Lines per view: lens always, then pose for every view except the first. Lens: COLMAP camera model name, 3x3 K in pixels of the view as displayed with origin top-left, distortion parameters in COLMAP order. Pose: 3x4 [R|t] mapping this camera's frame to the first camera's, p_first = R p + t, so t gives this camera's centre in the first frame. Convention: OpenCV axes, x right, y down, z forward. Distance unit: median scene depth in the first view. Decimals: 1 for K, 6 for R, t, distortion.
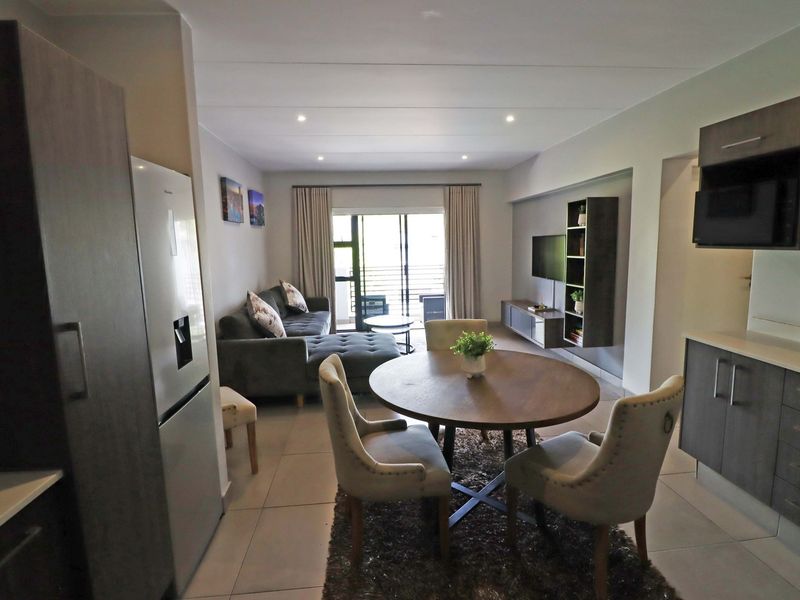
lens RADIAL K [[416.2, 0, 401.8], [0, 416.2, 295.3], [0, 0, 1]] dist [0.000097, -0.017579]
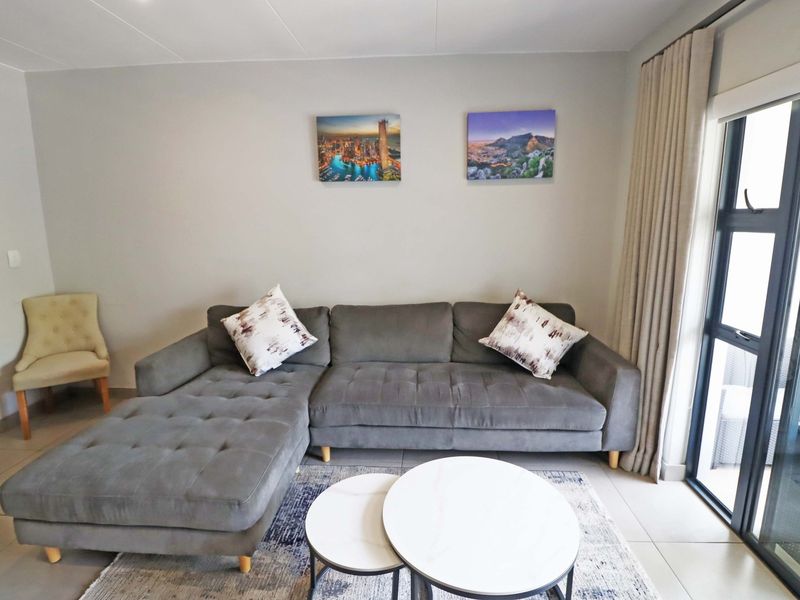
lens RADIAL K [[416.2, 0, 401.8], [0, 416.2, 295.3], [0, 0, 1]] dist [0.000097, -0.017579]
pose [[-0.152368, 0.201222, -0.967623, 0.180017], [-0.116556, 0.968563, 0.219772, -0.109638], [0.981427, 0.146269, -0.124125, 0.831424]]
